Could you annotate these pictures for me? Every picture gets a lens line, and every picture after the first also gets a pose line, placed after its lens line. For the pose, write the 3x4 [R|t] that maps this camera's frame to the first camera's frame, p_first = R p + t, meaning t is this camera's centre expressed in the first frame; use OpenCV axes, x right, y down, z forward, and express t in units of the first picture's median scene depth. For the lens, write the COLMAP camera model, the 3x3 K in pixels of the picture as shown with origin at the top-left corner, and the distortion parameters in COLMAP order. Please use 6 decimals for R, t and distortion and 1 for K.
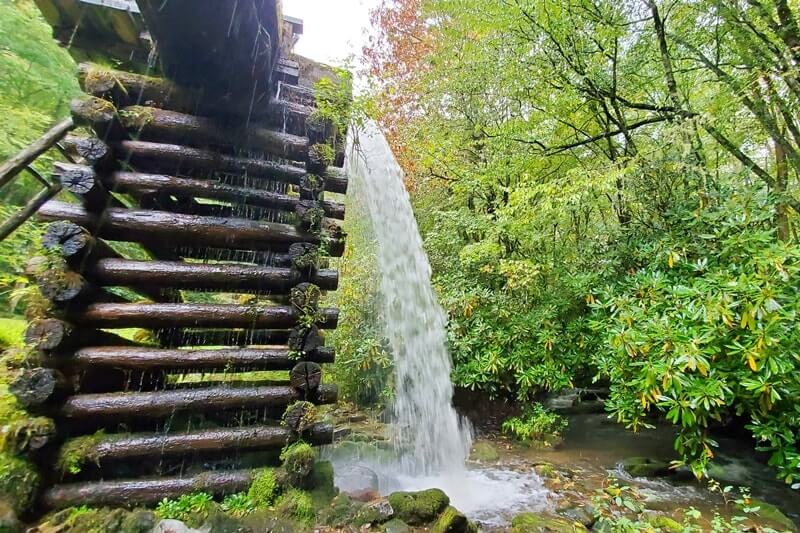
lens RADIAL K [[365.8, 0, 480.3], [0, 365.8, 272.1], [0, 0, 1]] dist [0.009861, -0.013061]
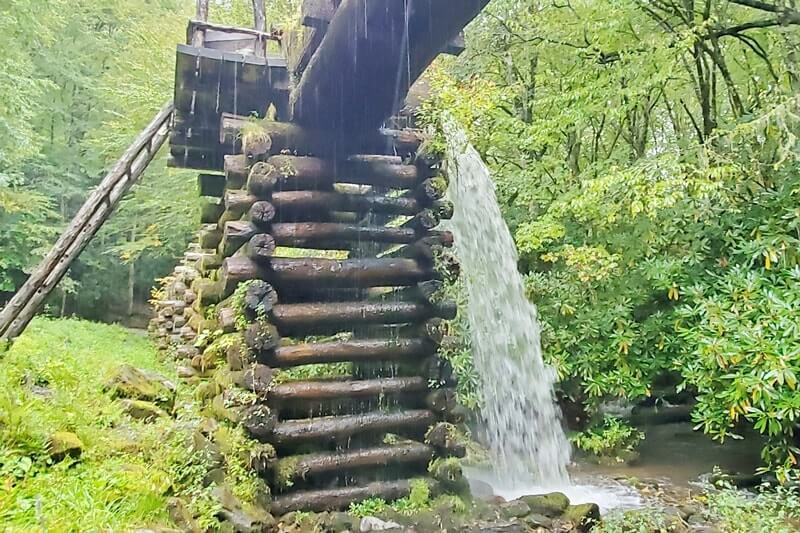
lens RADIAL K [[655.0, 0, 480.7], [0, 655.0, 261.3], [0, 0, 1]] dist [-0.000731, 0.000555]
pose [[0.998425, -0.009852, 0.055227, -0.330680], [0.003012, 0.992453, 0.122588, -0.274018], [-0.056018, -0.122229, 0.990920, -0.670265]]
